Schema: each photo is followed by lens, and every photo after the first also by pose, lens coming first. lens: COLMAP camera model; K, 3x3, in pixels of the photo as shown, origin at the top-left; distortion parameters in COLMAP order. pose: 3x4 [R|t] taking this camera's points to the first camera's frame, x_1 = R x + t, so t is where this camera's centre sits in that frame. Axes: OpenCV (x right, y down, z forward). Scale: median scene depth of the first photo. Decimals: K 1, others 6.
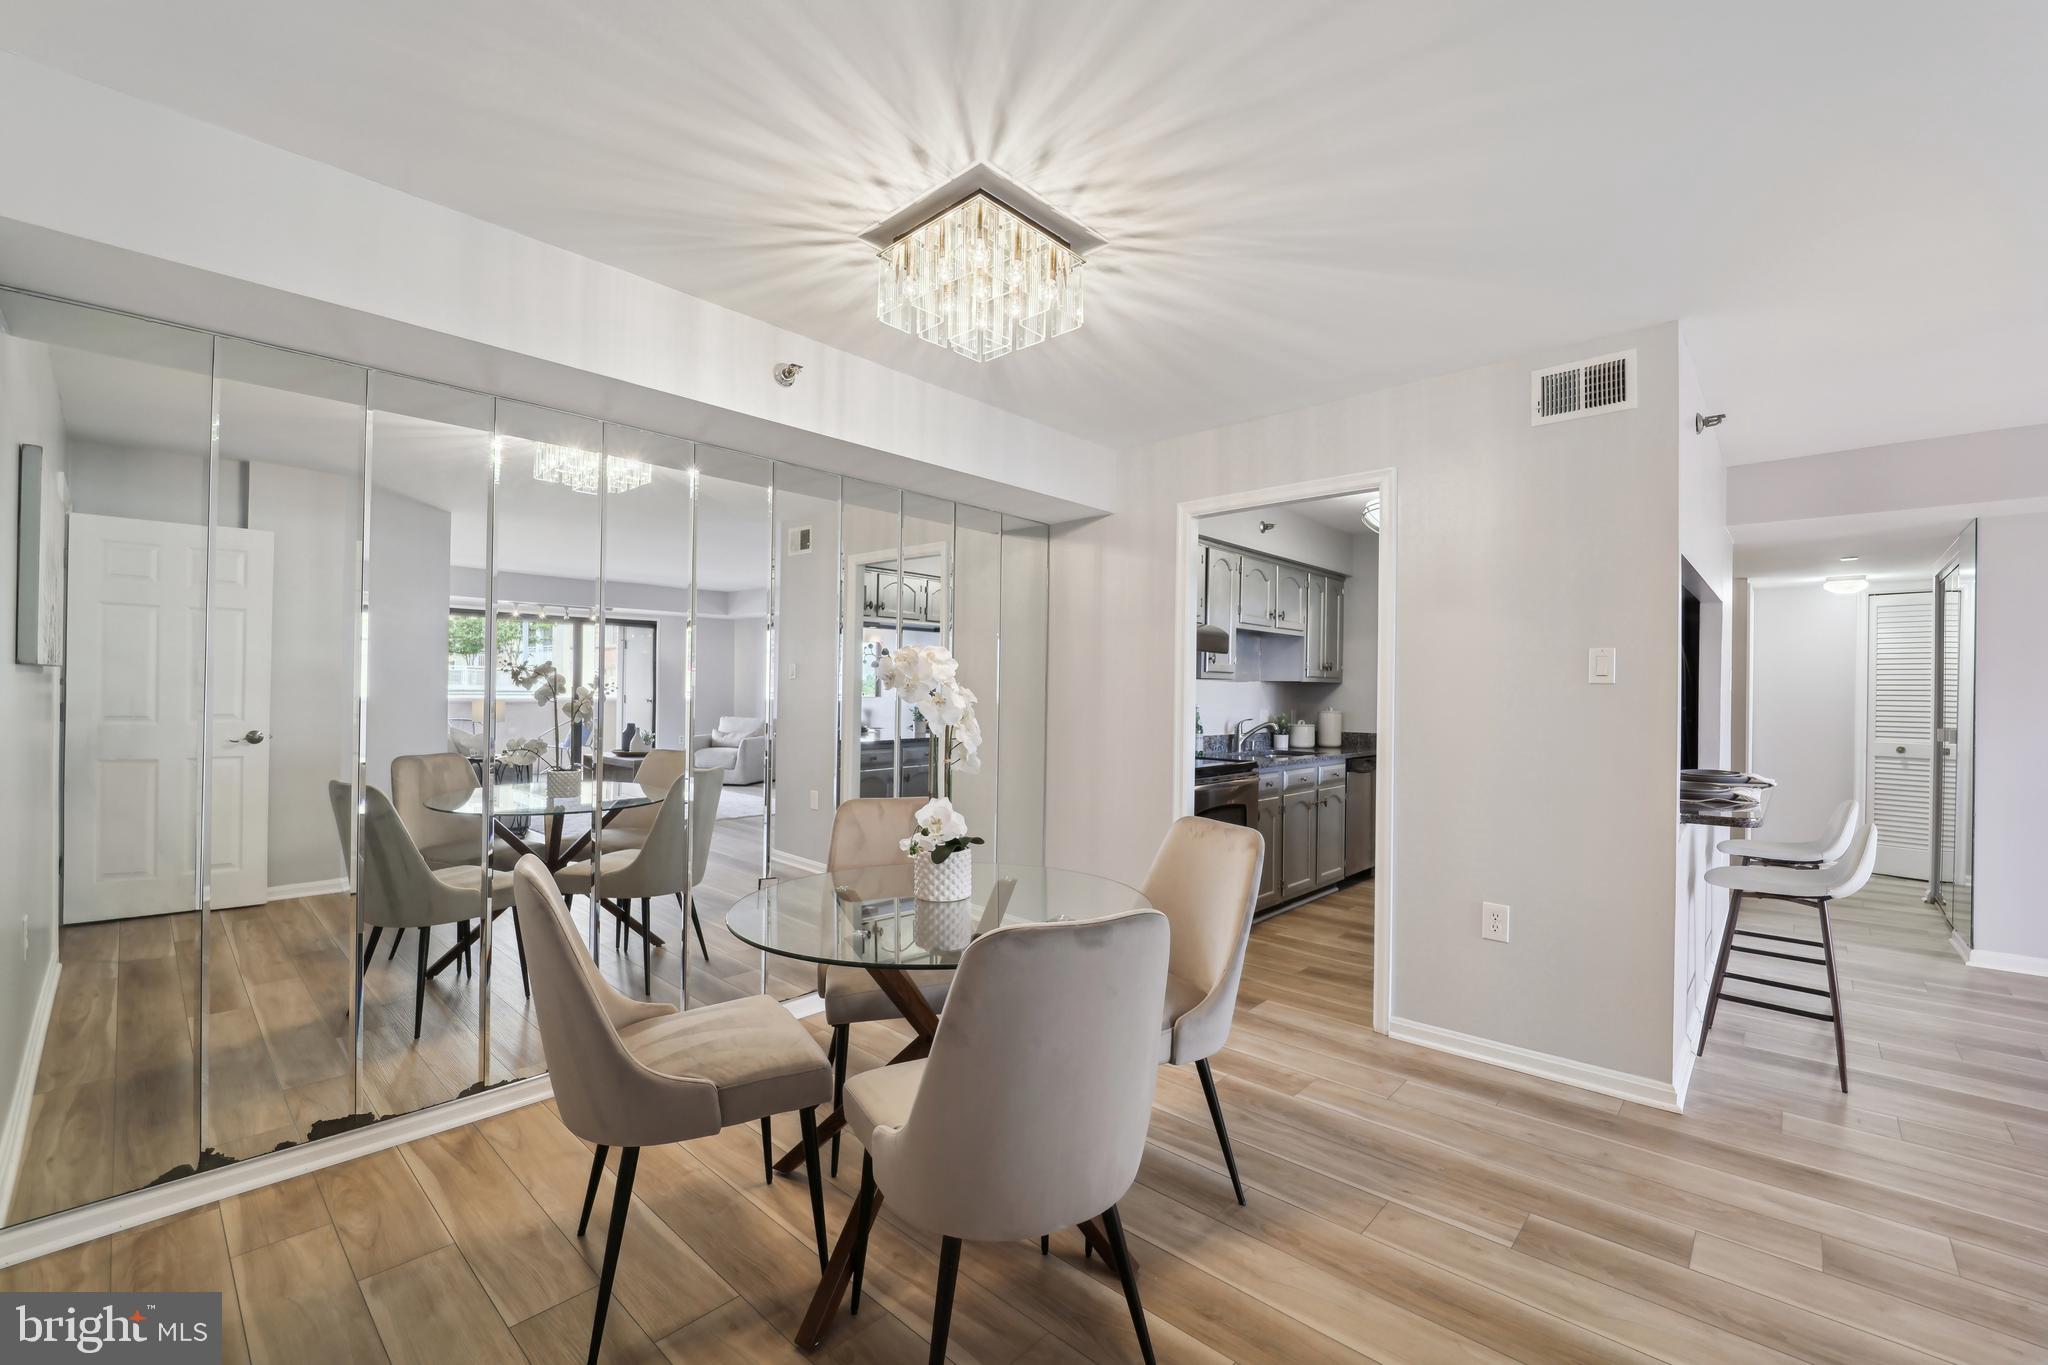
lens RADIAL K [[842.1, 0, 1024.7], [0, 842.1, 688.7], [0, 0, 1]] dist [-0.000648, -0.010872]
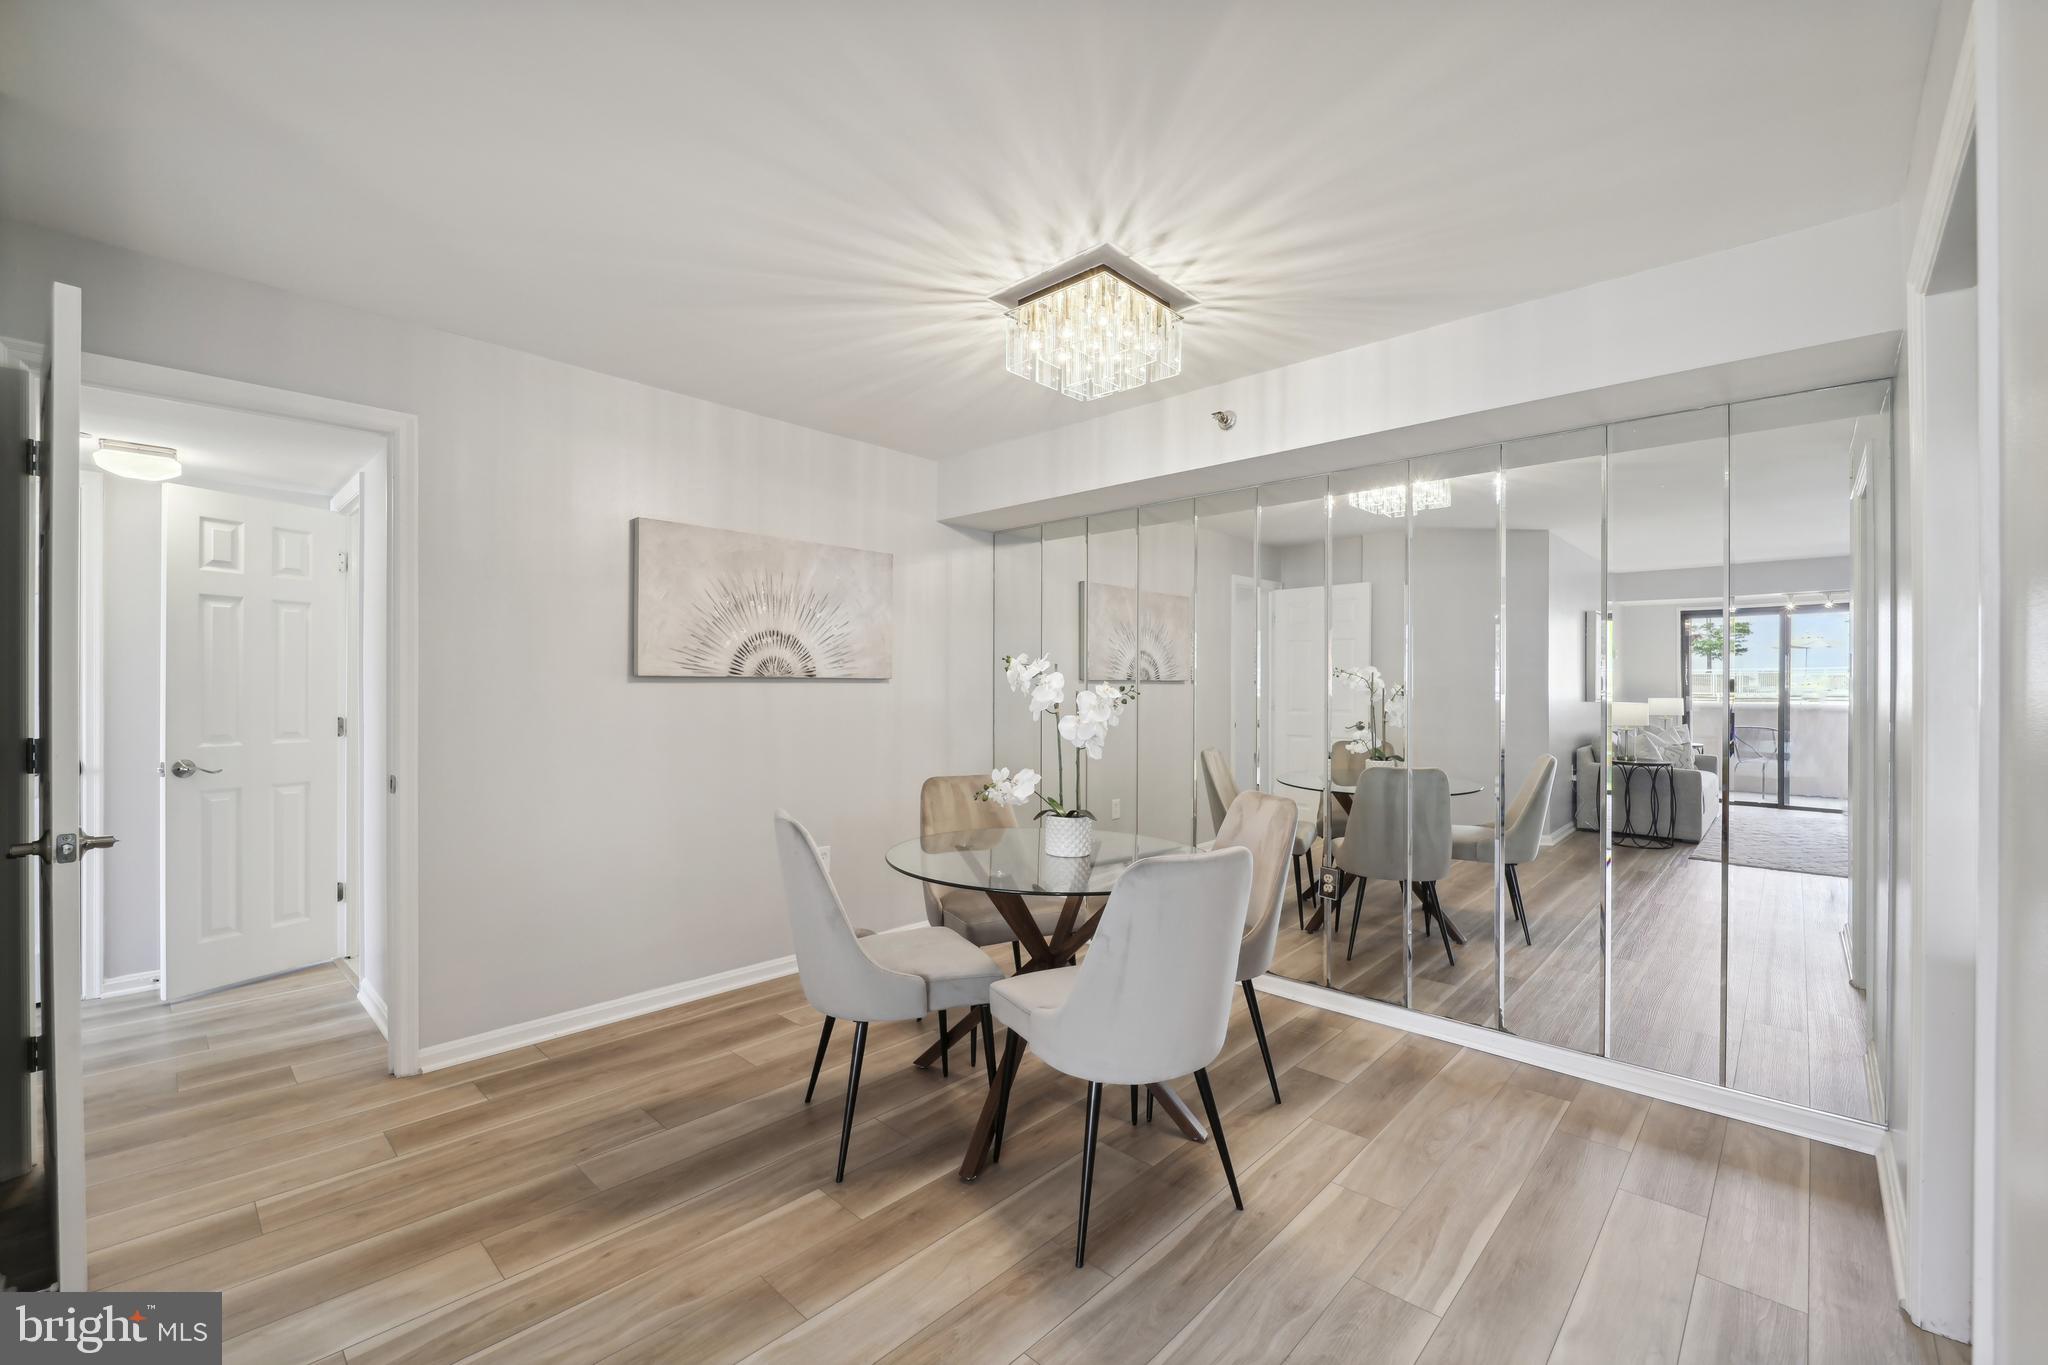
lens RADIAL K [[840.4, 0, 1023.8], [0, 840.4, 687.0], [0, 0, 1]] dist [-0.000318, -0.007529]
pose [[-0.010375, -0.009329, -0.999903, 1.099708], [0.001751, 0.999955, -0.009347, 0.010465], [0.999945, -0.001848, -0.010358, 0.910096]]
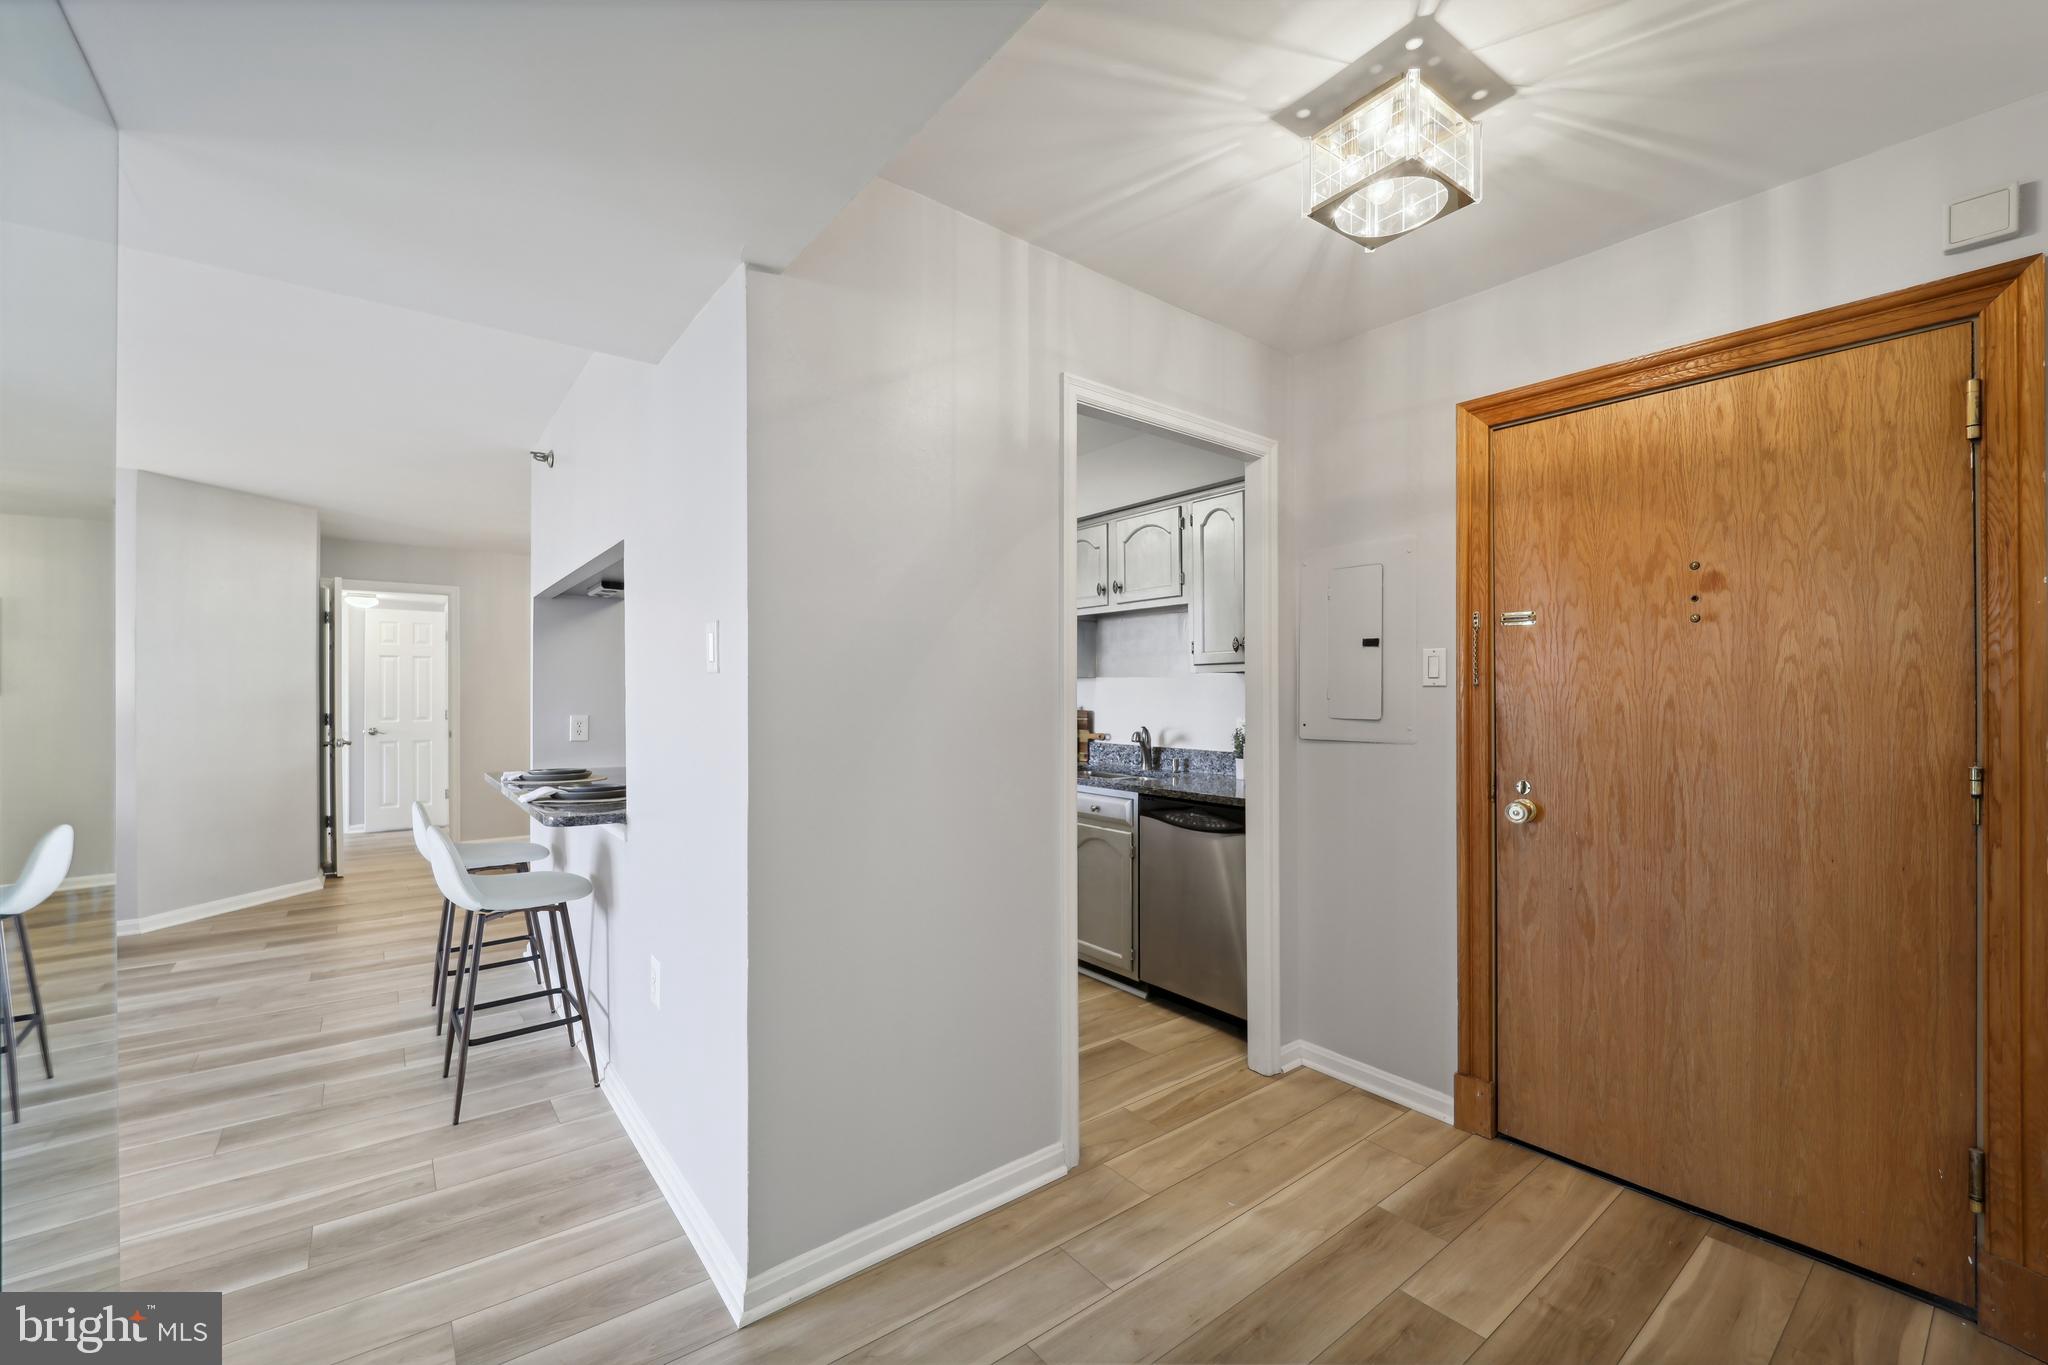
lens RADIAL K [[840.4, 0, 1023.8], [0, 840.4, 687.0], [0, 0, 1]] dist [-0.000318, -0.007529]
pose [[-0.163969, -0.018885, -0.986285, 2.577498], [0.002762, 0.999804, -0.019603, 0.033910], [0.986462, -0.005939, -0.163885, 2.559711]]
